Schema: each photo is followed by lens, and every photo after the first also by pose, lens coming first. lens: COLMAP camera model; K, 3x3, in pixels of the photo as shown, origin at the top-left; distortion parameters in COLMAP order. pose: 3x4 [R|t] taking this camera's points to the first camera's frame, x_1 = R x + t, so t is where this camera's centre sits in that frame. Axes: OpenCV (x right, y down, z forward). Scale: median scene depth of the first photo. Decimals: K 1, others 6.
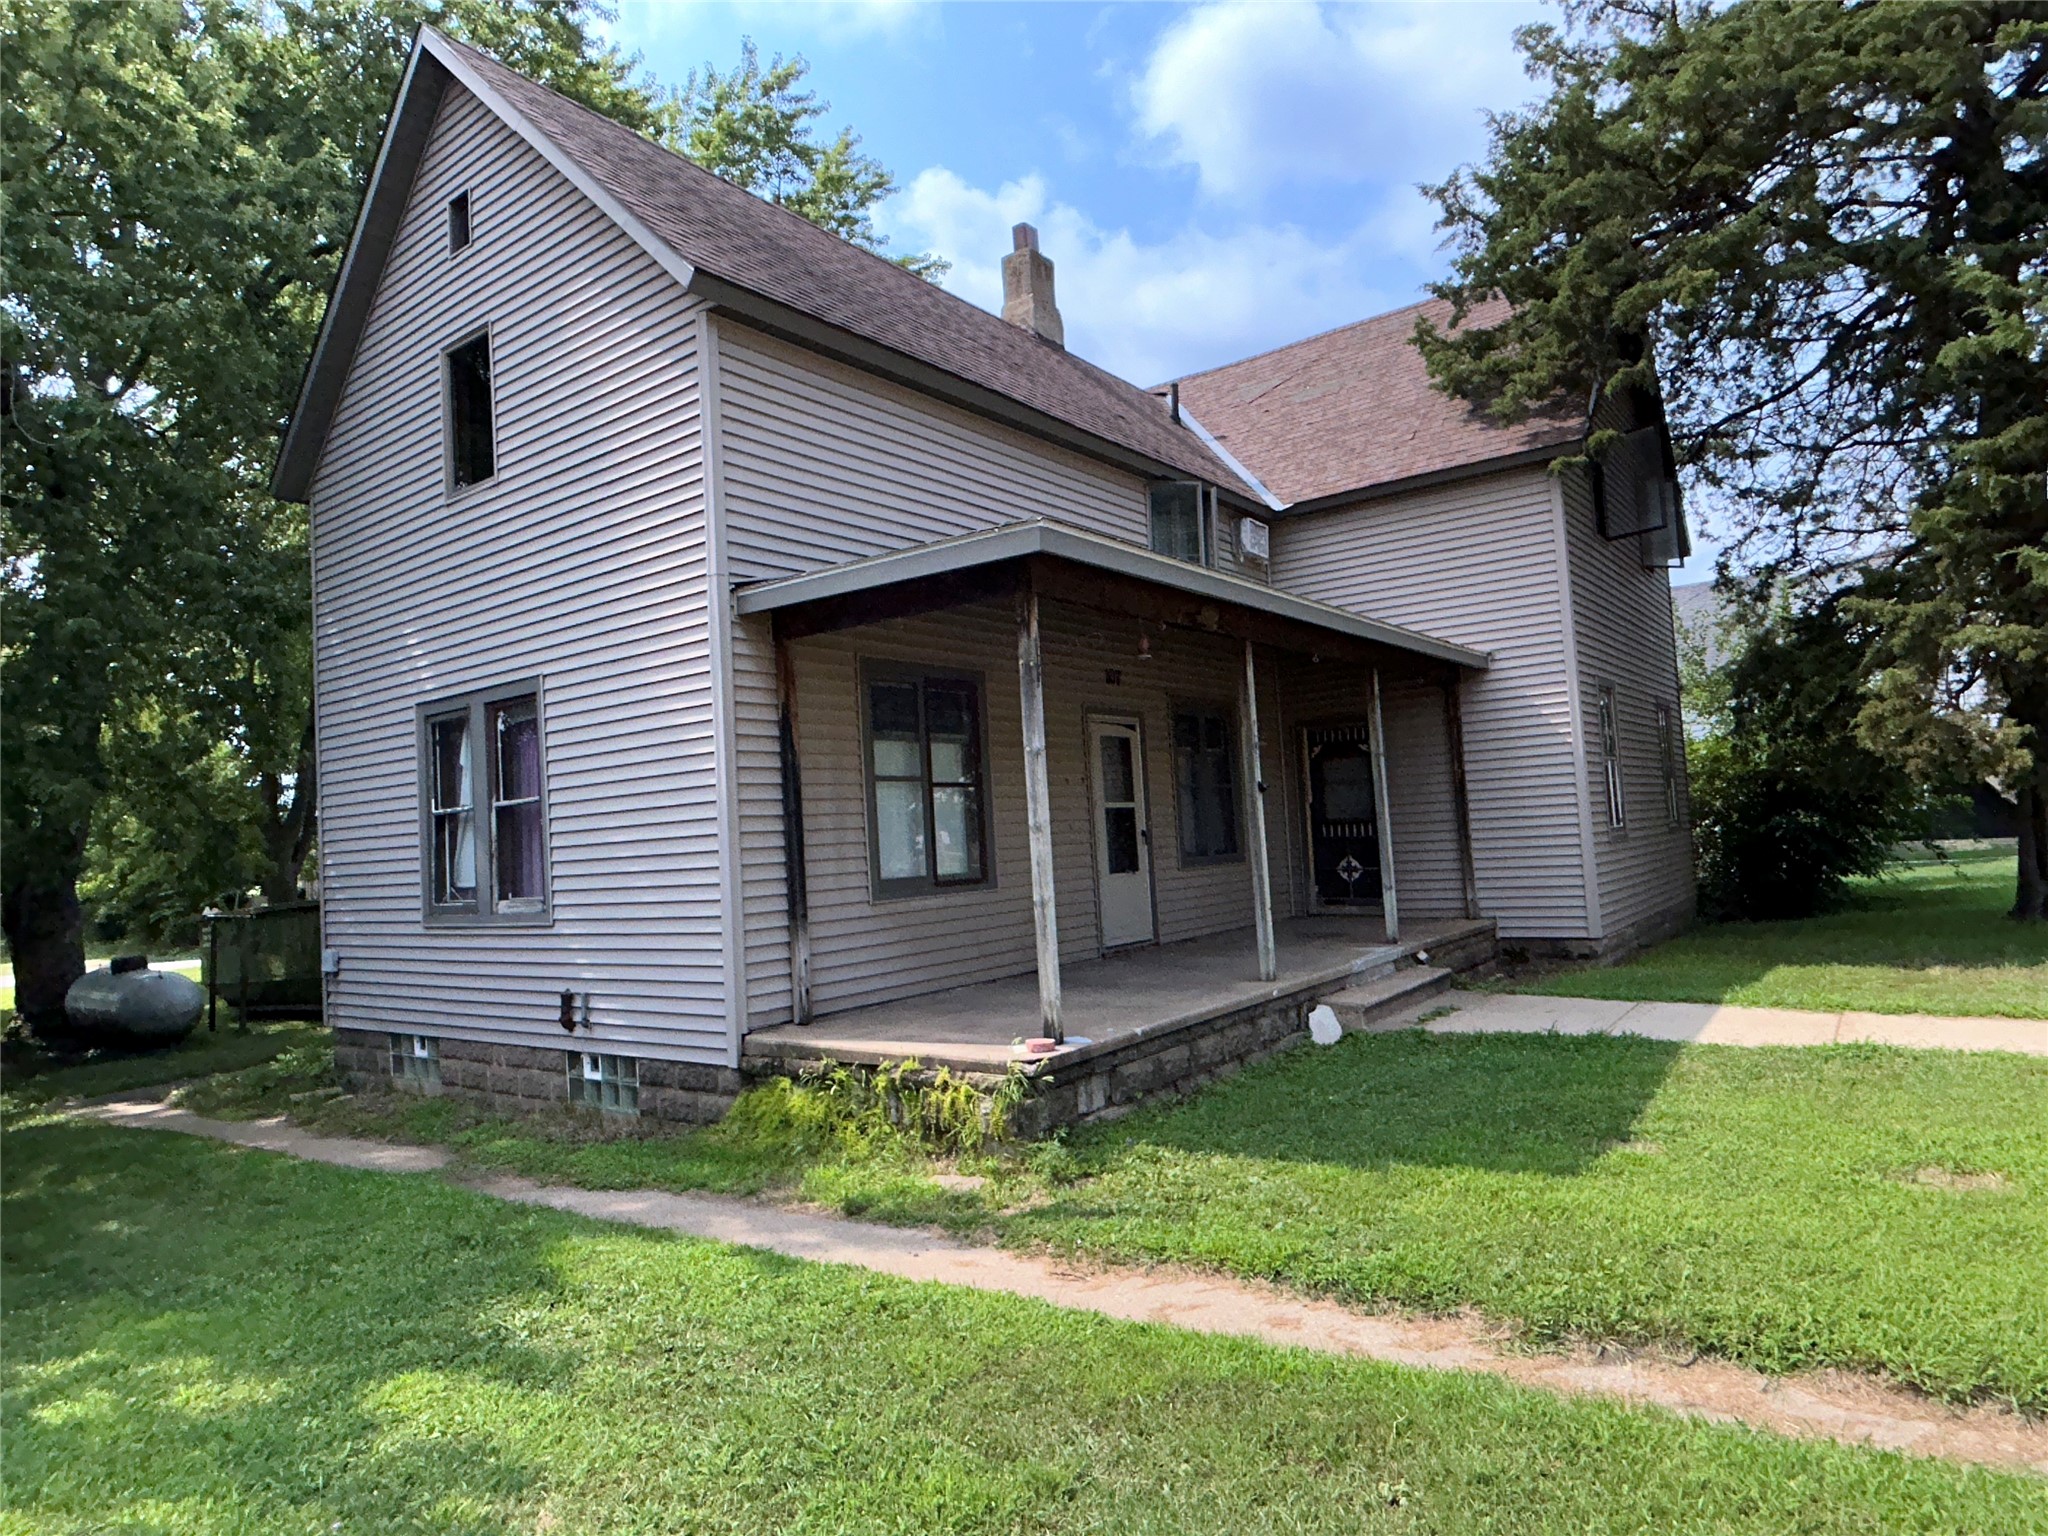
lens RADIAL K [[1202.6, 0, 1024.0], [0, 1202.6, 768.0], [0, 0, 1]] dist [0.001659, 0.000030]
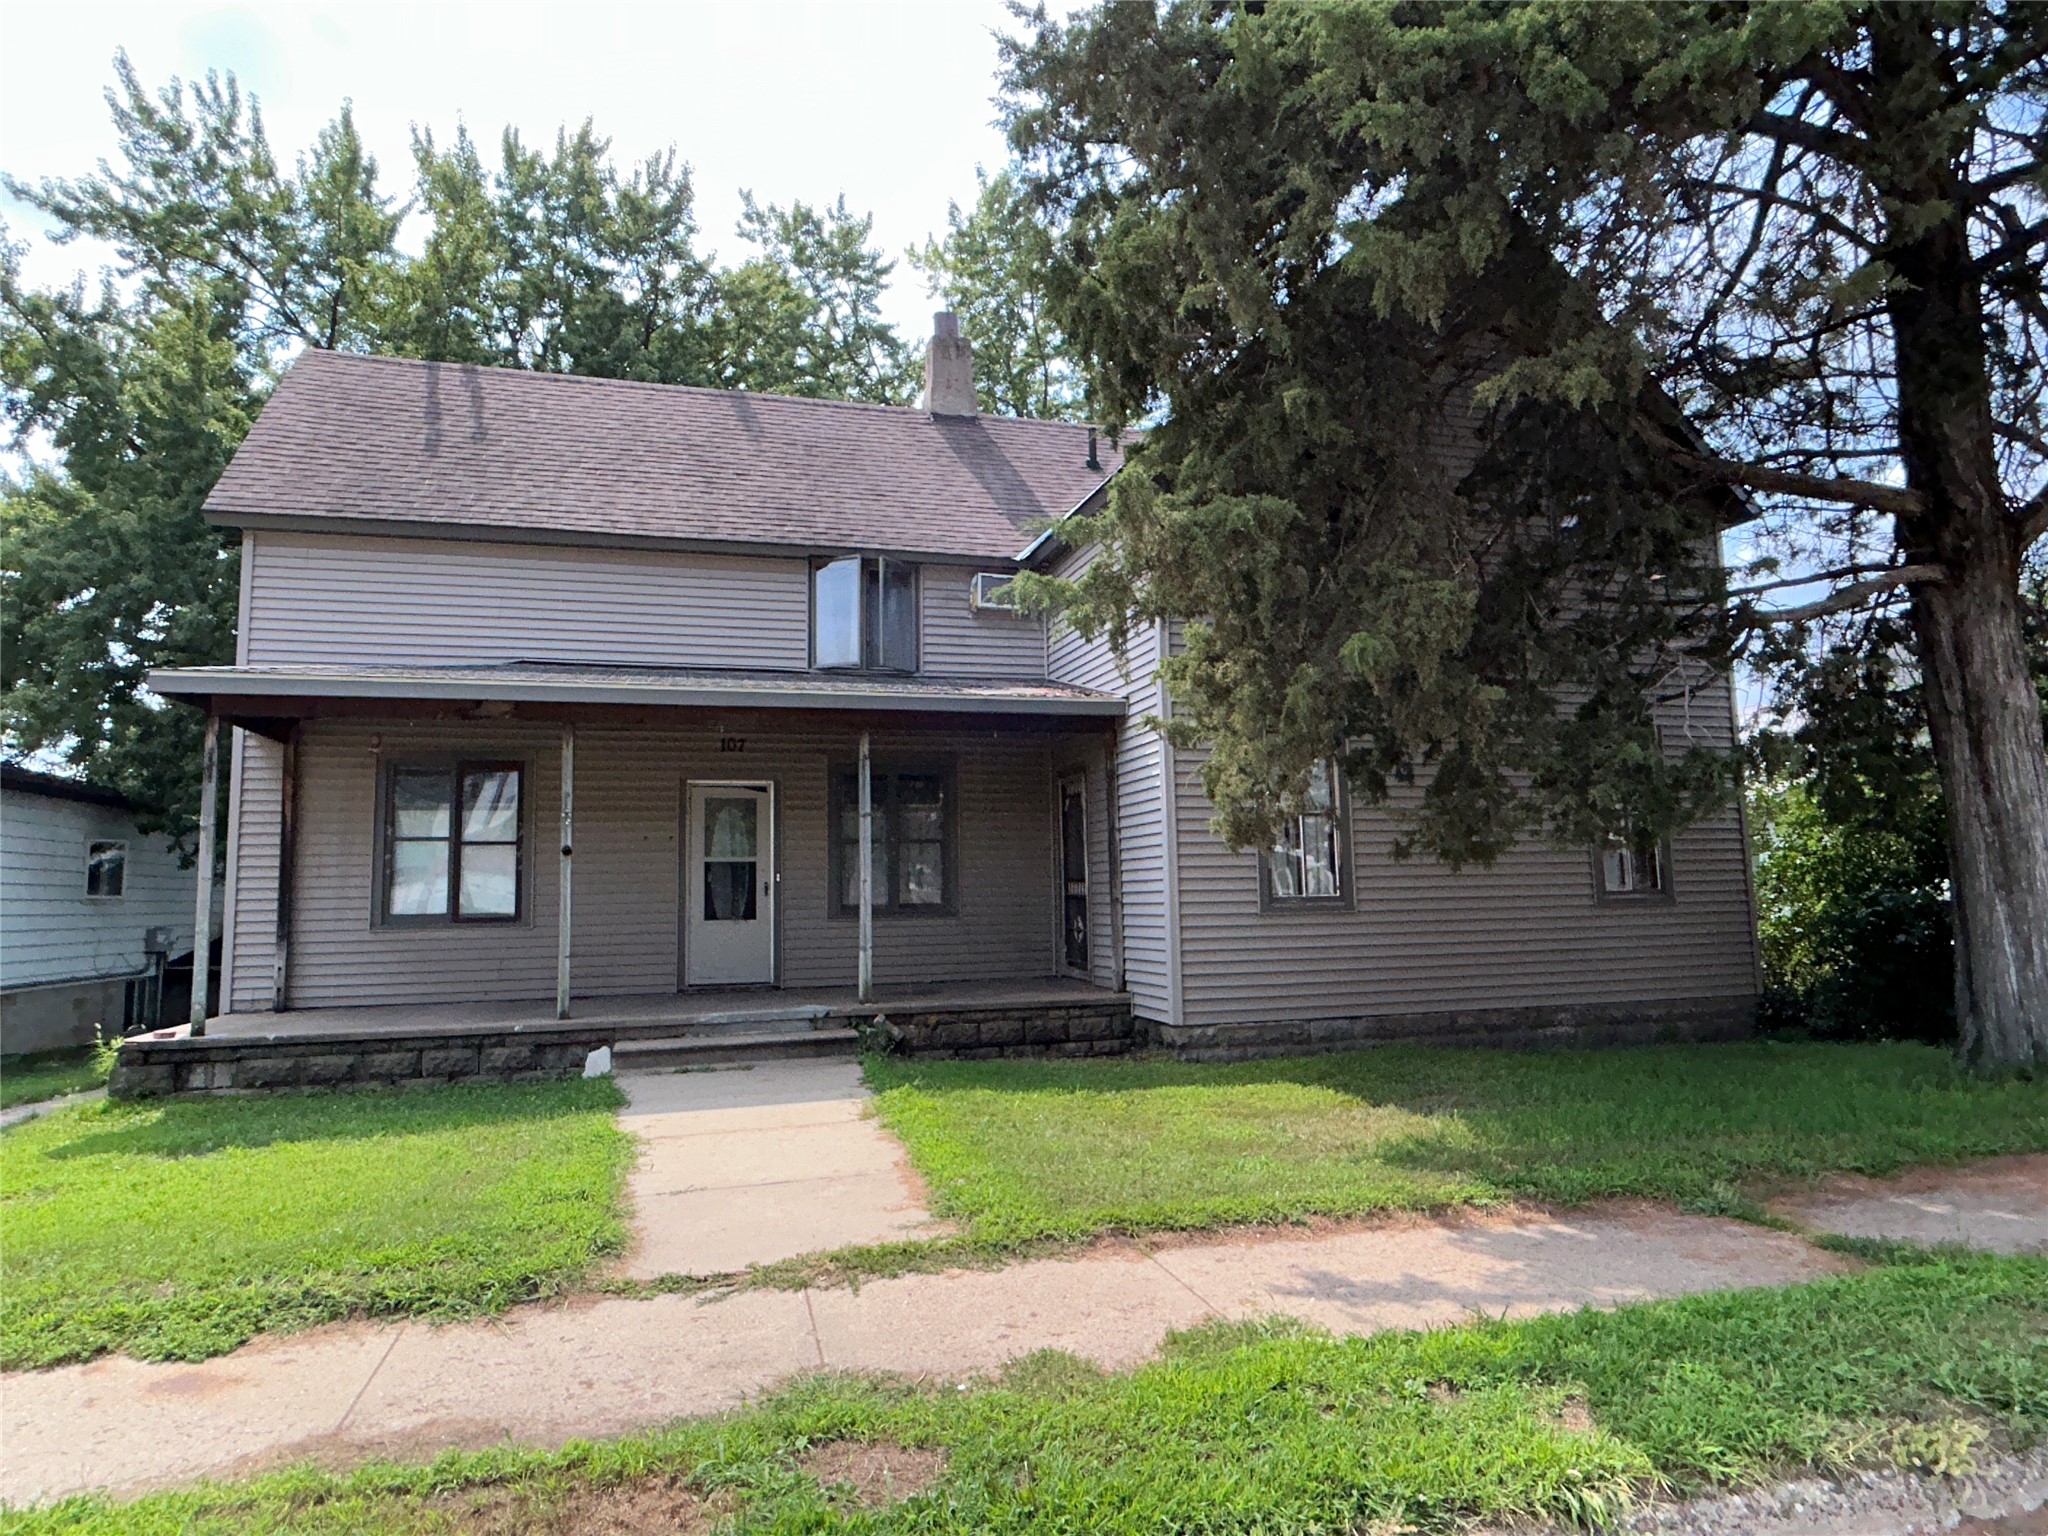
lens RADIAL K [[1202.6, 0, 1024.0], [0, 1202.6, 768.0], [0, 0, 1]] dist [0.001659, 0.000030]
pose [[0.795584, -0.017373, -0.605595, 1.202218], [0.005031, 0.999744, -0.022071, -0.033486], [0.605823, 0.014512, 0.795467, 0.338768]]
